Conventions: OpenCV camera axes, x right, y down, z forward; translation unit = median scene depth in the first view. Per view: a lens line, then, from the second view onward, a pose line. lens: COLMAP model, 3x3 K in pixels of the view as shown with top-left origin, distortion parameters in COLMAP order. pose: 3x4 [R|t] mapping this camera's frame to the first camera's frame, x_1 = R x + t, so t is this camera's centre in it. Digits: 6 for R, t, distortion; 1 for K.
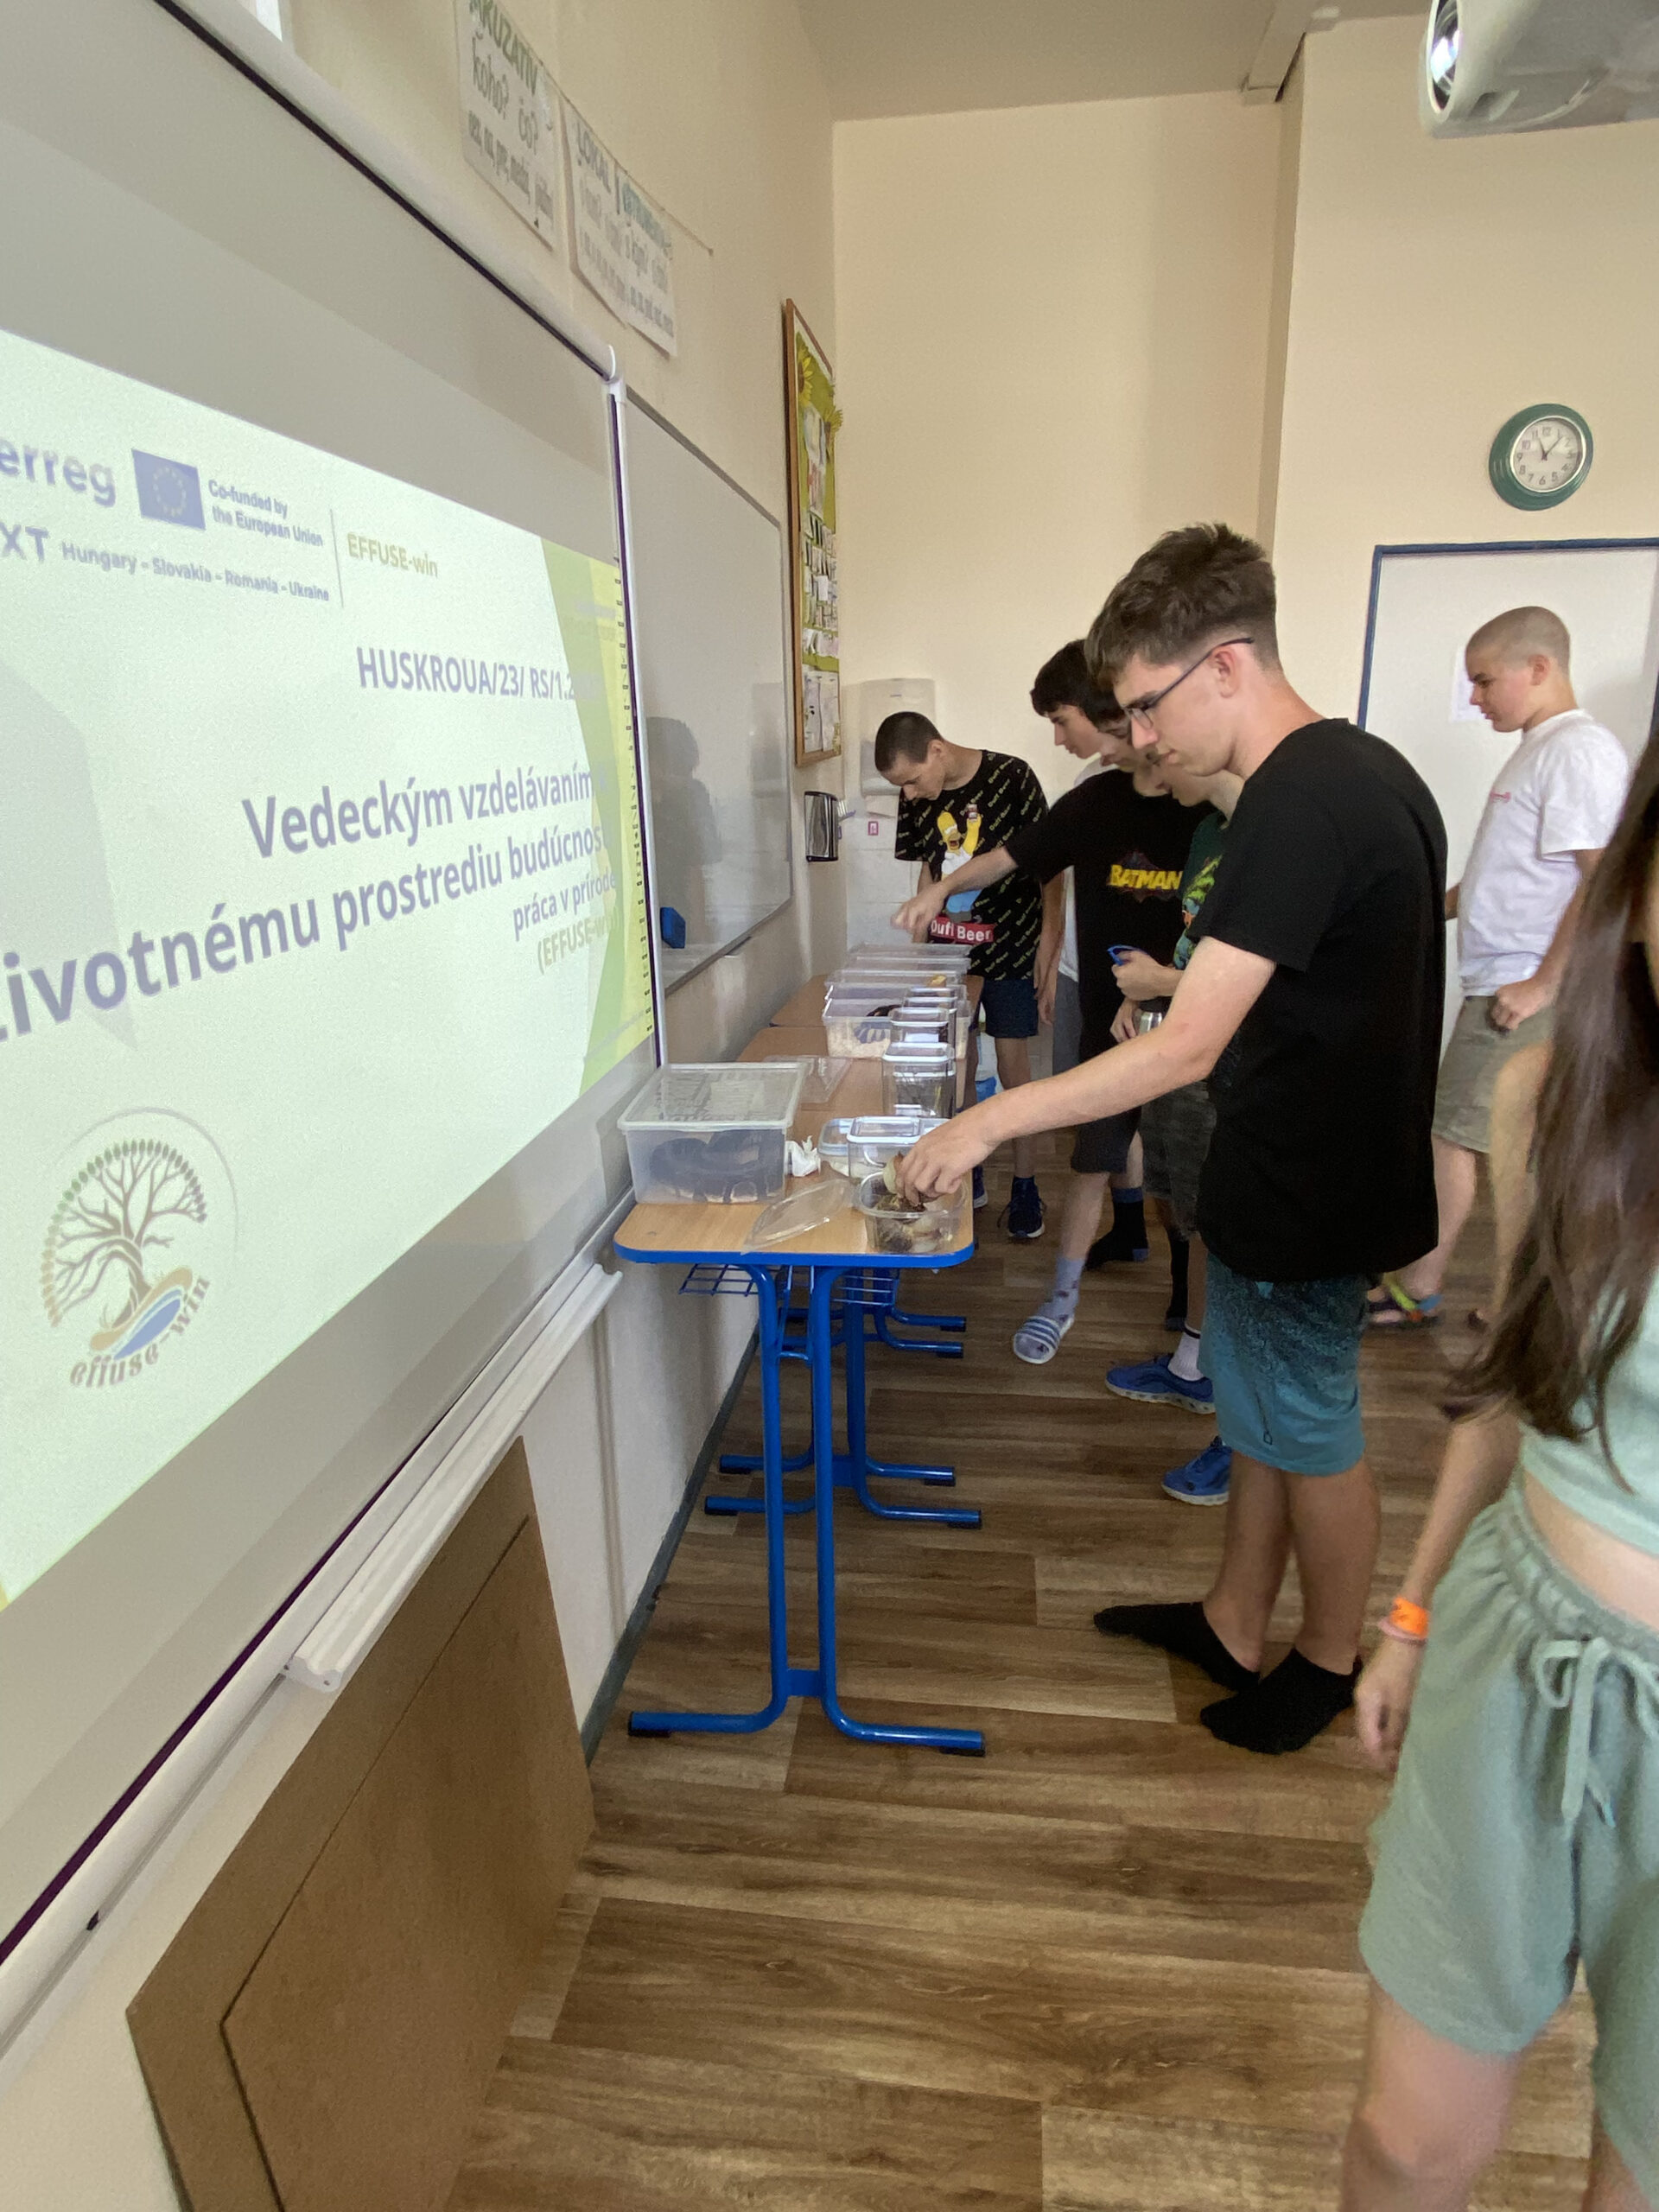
lens RADIAL K [[1267.1, 0, 834.2], [0, 1267.1, 1122.2], [0, 0, 1]] dist [0.025985, -0.035493]
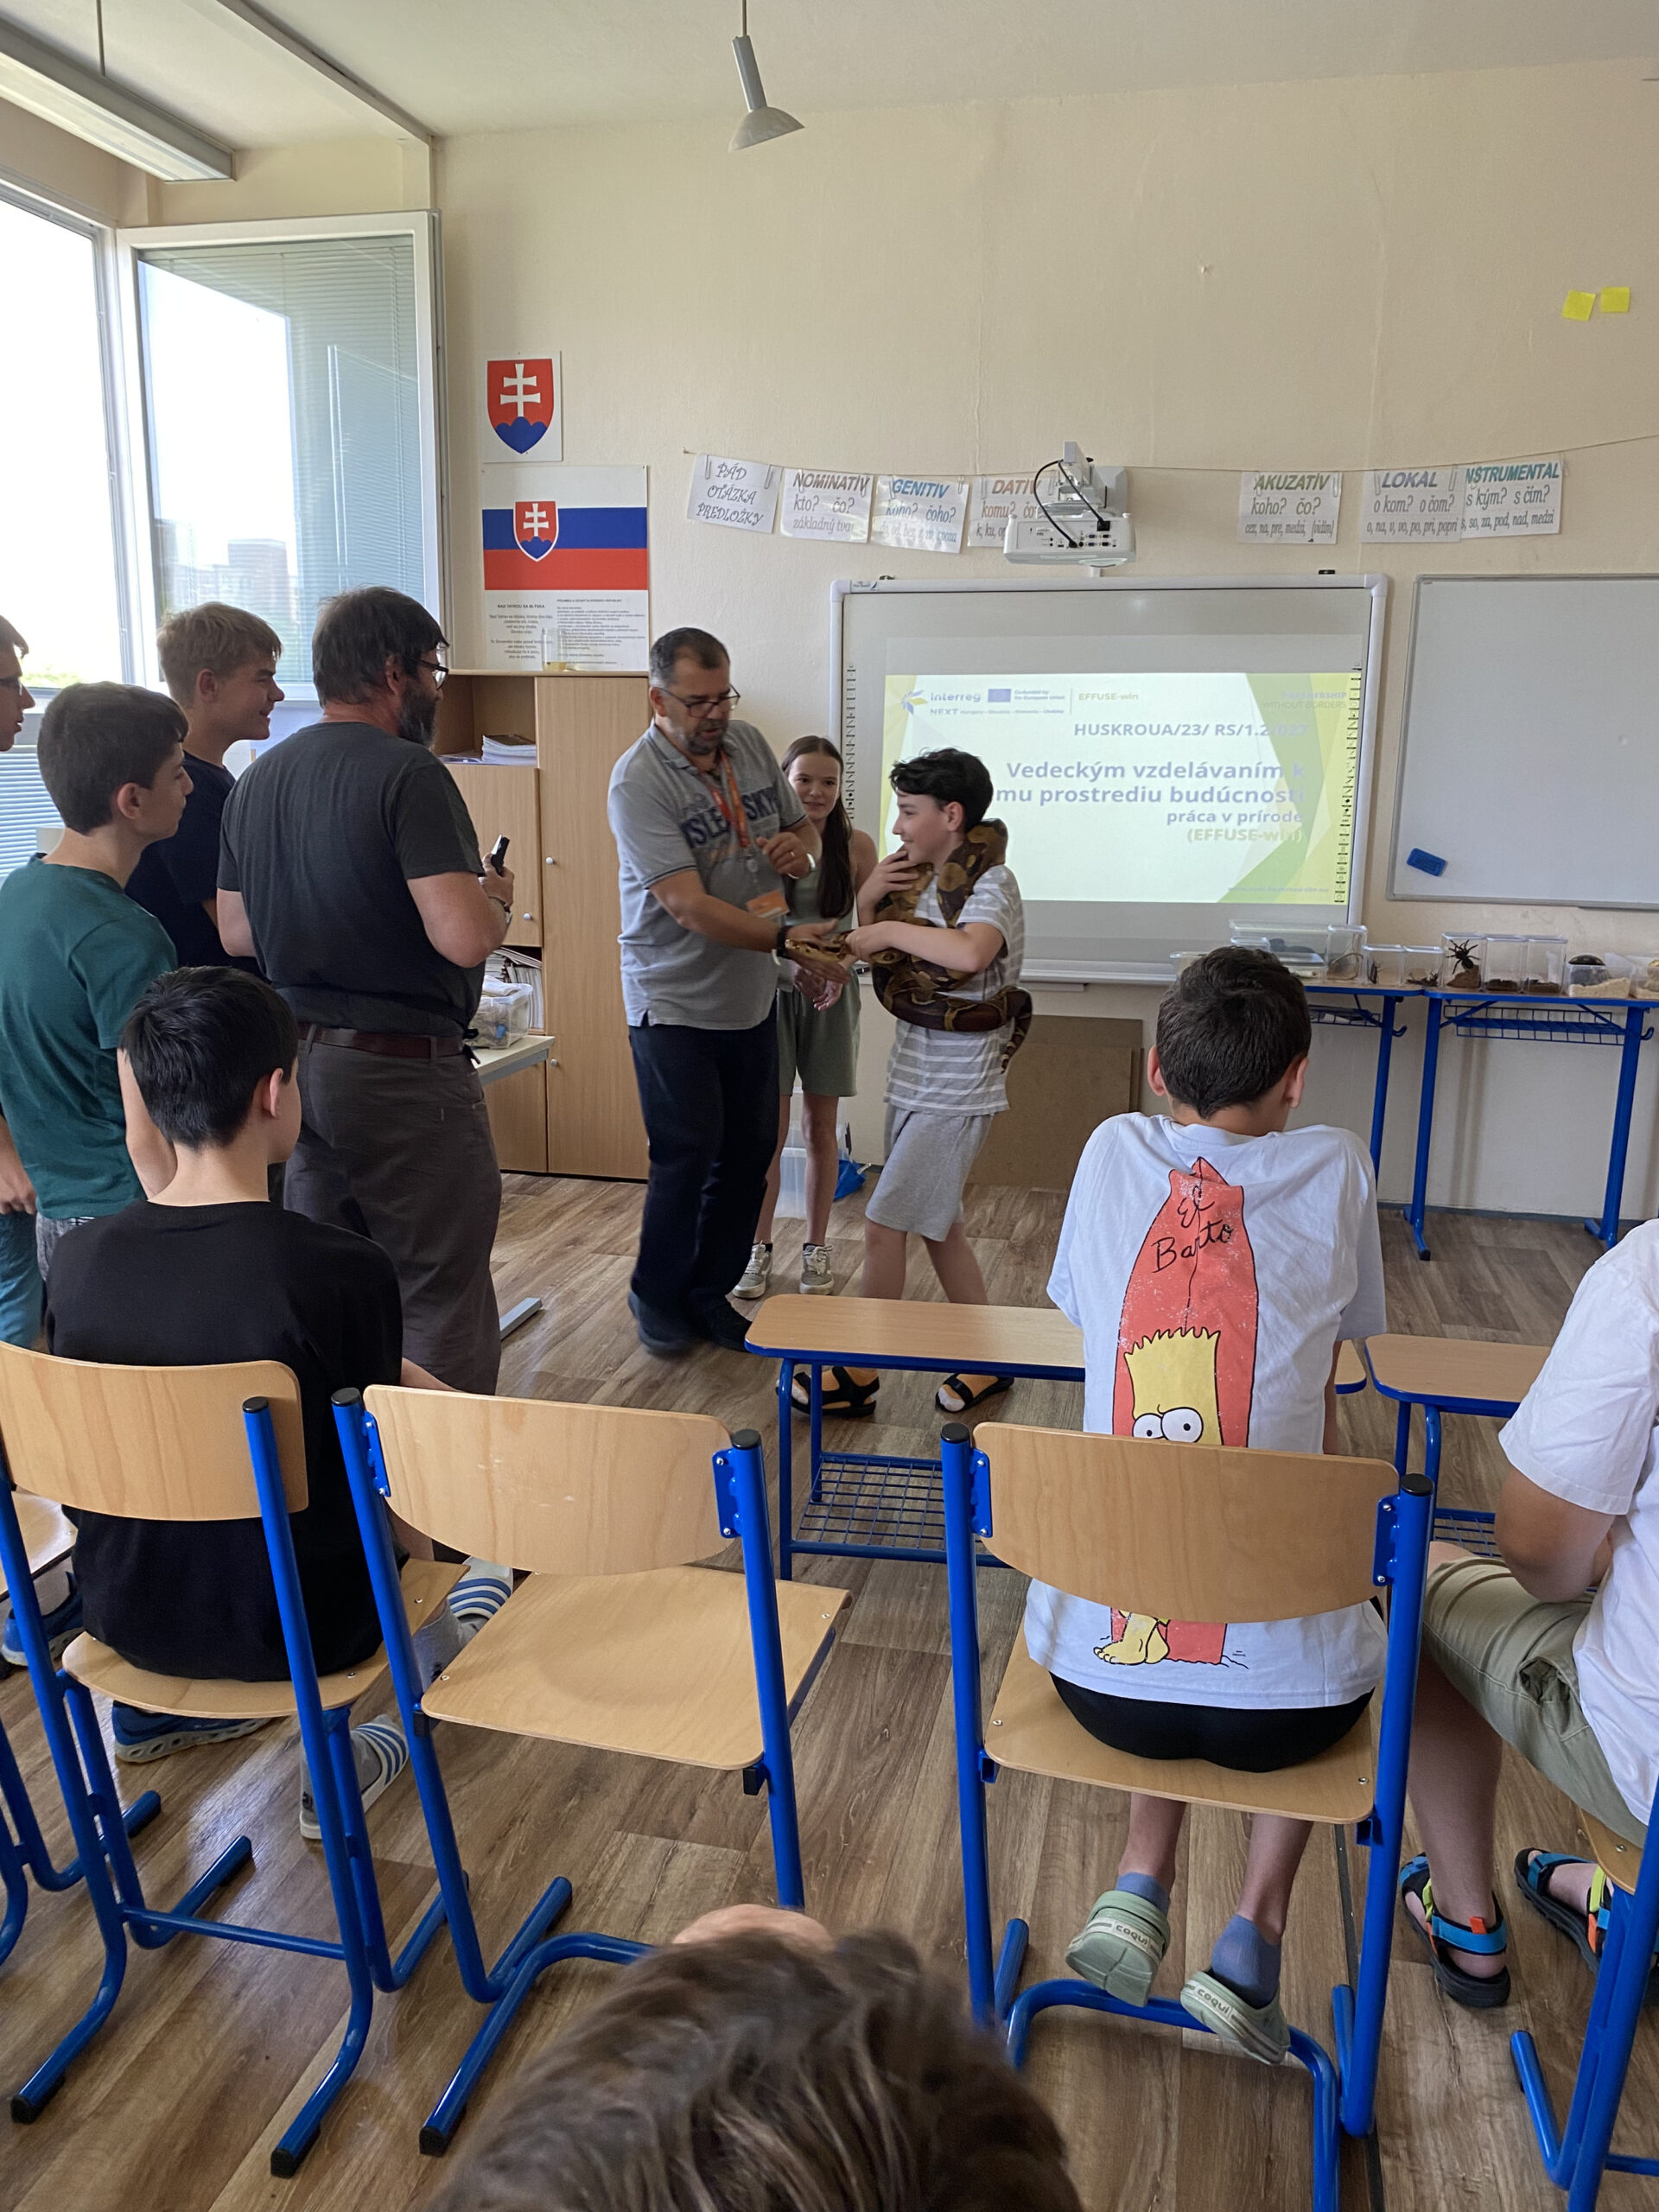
lens RADIAL K [[1675.4, 0, 824.0], [0, 1675.4, 1102.3], [0, 0, 1]] dist [0.000065, -0.011046]
pose [[-0.061693, 0.240318, -0.968732, 2.449588], [-0.297456, 0.922049, 0.247681, -0.192964], [0.952740, 0.303435, 0.014600, 0.321744]]
